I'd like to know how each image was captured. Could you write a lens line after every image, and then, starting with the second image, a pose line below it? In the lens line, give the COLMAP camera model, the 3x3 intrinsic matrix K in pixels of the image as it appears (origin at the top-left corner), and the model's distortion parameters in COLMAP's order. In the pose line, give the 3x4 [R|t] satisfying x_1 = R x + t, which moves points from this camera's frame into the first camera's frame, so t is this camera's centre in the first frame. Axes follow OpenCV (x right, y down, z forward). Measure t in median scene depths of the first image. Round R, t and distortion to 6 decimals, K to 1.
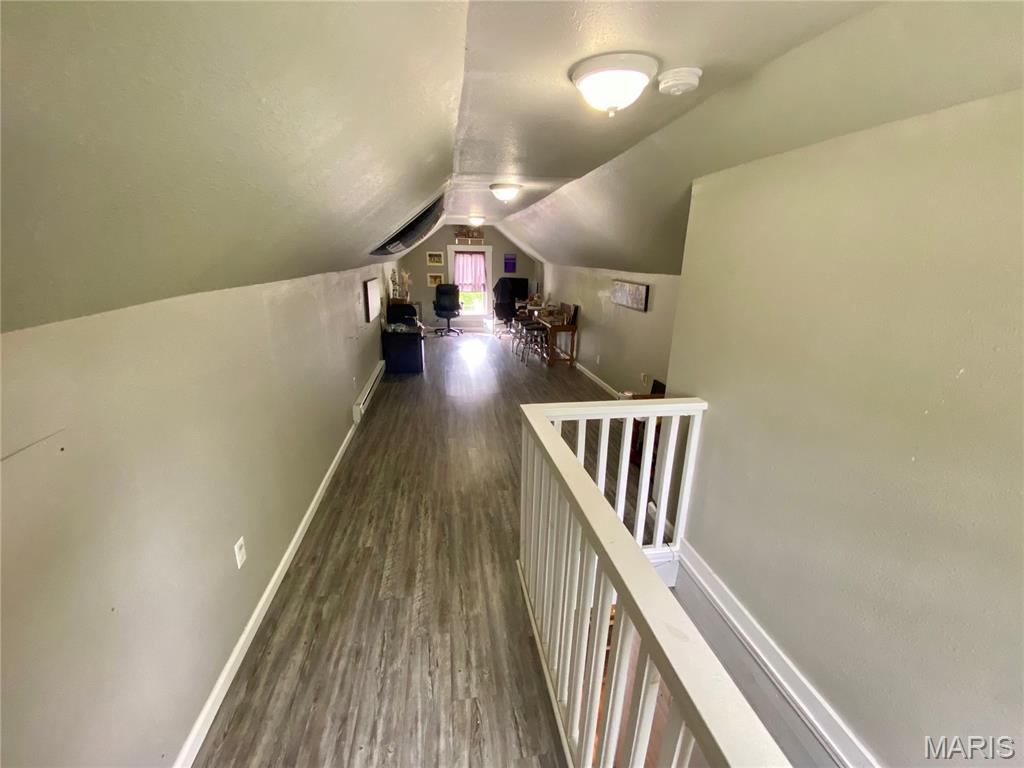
lens RADIAL K [[419.5, 0, 510.6], [0, 419.5, 383.9], [0, 0, 1]] dist [0.034651, -0.028733]
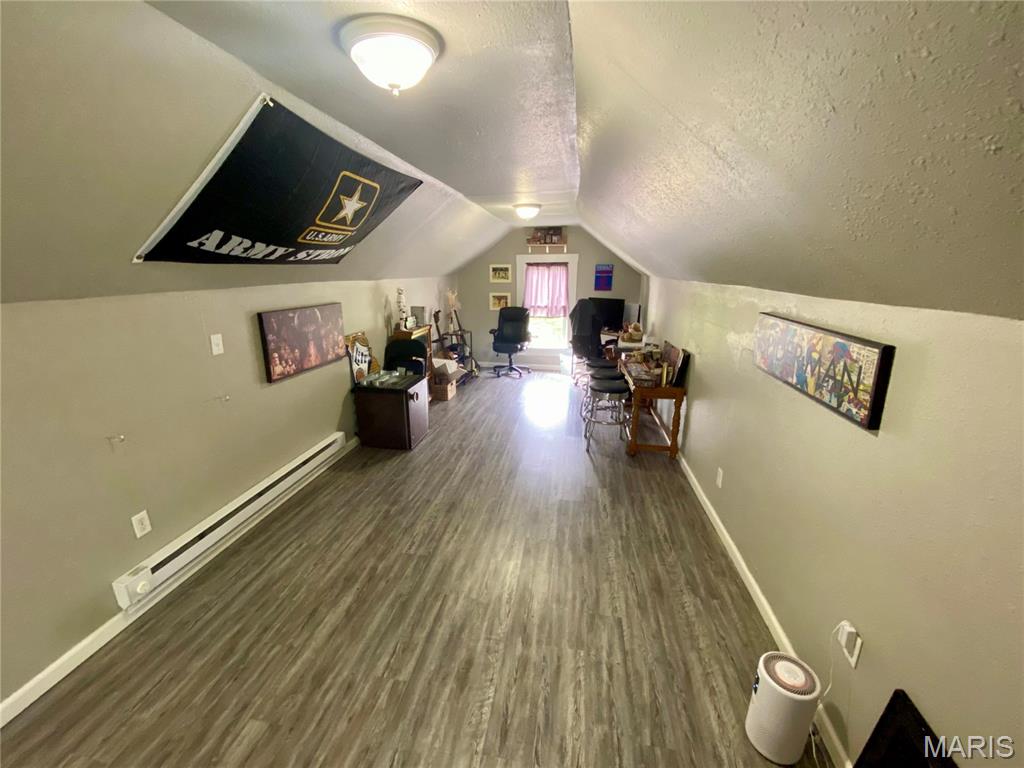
lens RADIAL K [[411.8, 0, 507.1], [0, 411.8, 377.1], [0, 0, 1]] dist [0.033773, -0.026209]
pose [[0.943793, 0.061132, -0.324835, 0.085360], [-0.076036, 0.996546, -0.033374, -0.089744], [0.321673, 0.056198, 0.945182, 0.319029]]
